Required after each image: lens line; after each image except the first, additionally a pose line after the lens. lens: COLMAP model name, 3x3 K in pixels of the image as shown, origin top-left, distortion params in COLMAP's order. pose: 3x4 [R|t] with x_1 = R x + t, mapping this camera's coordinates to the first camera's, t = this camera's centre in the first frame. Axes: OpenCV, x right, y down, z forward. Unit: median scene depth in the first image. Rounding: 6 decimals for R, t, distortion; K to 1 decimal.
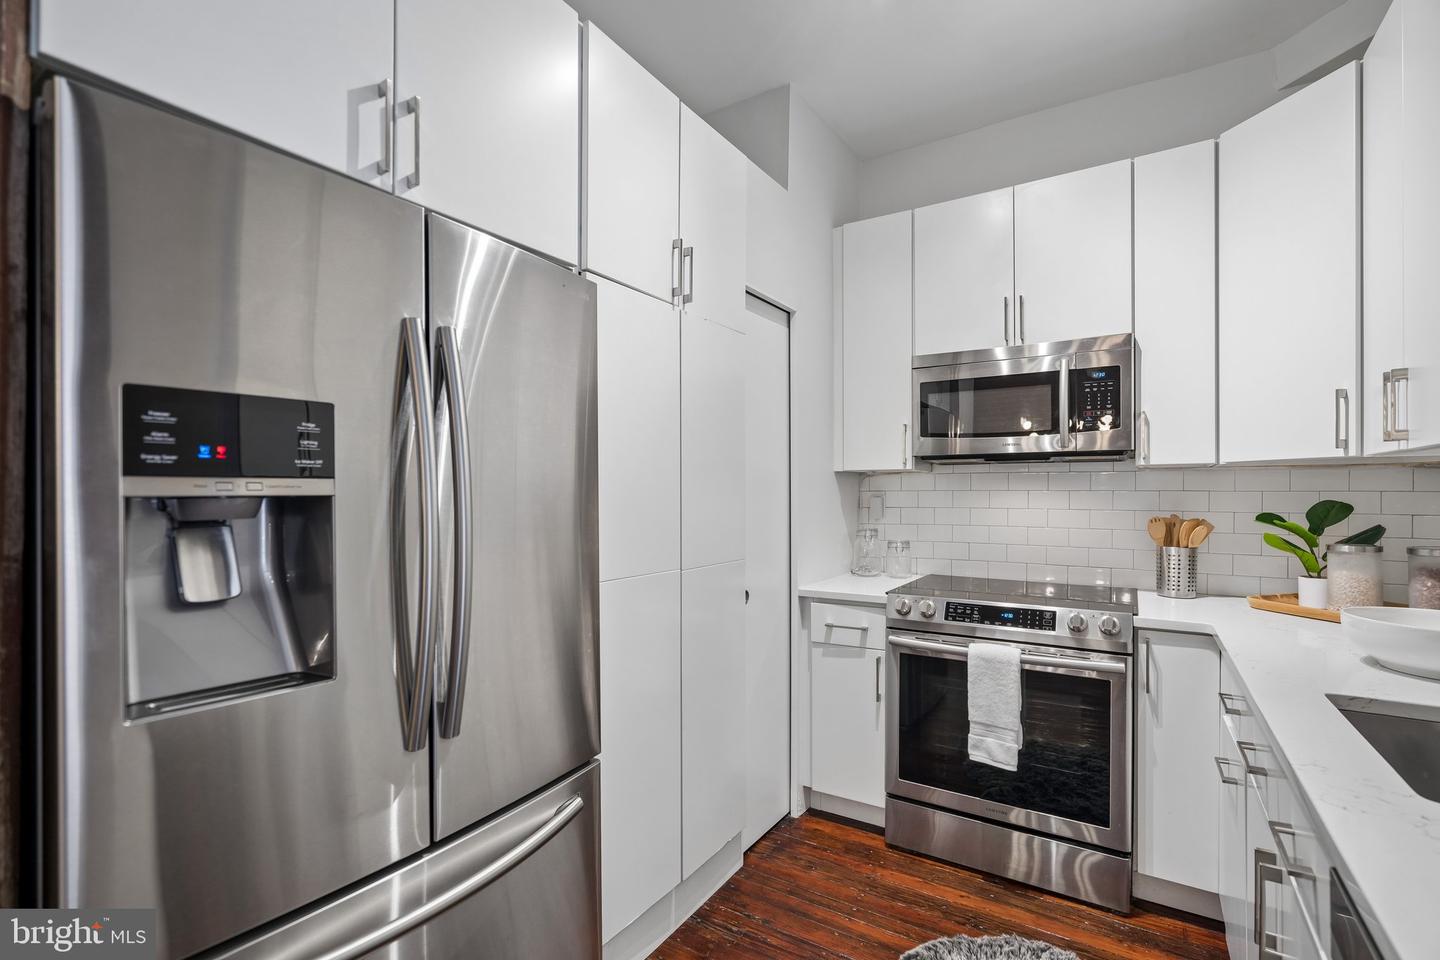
lens RADIAL K [[654.3, 0, 723.6], [0, 654.3, 498.0], [0, 0, 1]] dist [0.002274, 0.002383]
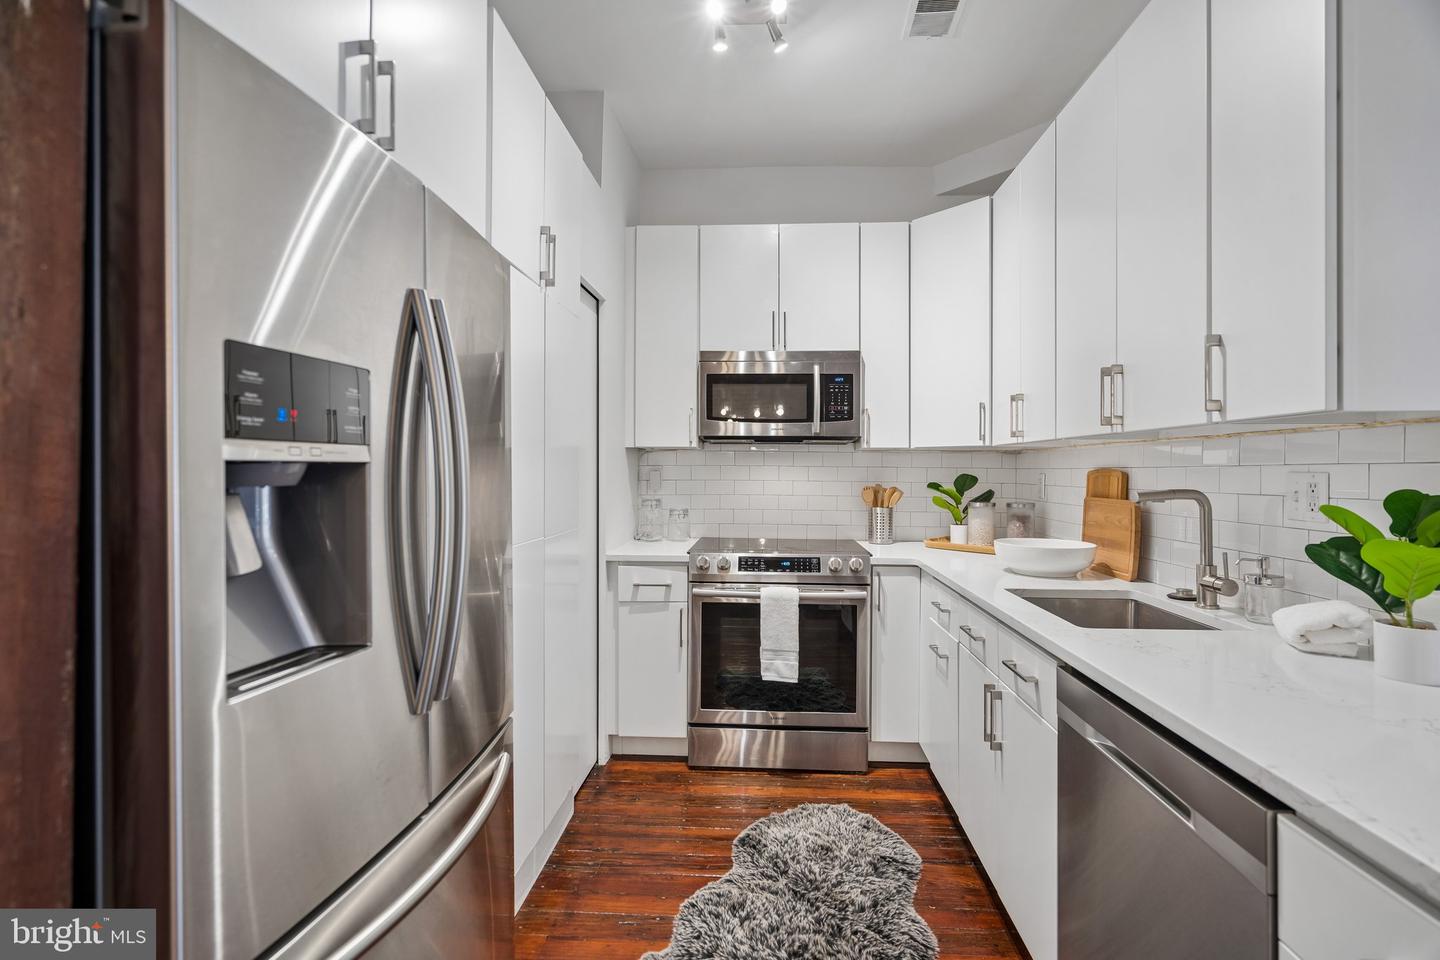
lens RADIAL K [[654.3, 0, 723.5], [0, 654.3, 475.4], [0, 0, 1]] dist [0.002274, 0.002383]
pose [[0.878224, 0.001624, 0.478247, -0.287986], [-0.002582, 0.999996, 0.001347, 0.006356], [-0.478243, -0.002418, 0.878224, -0.062200]]
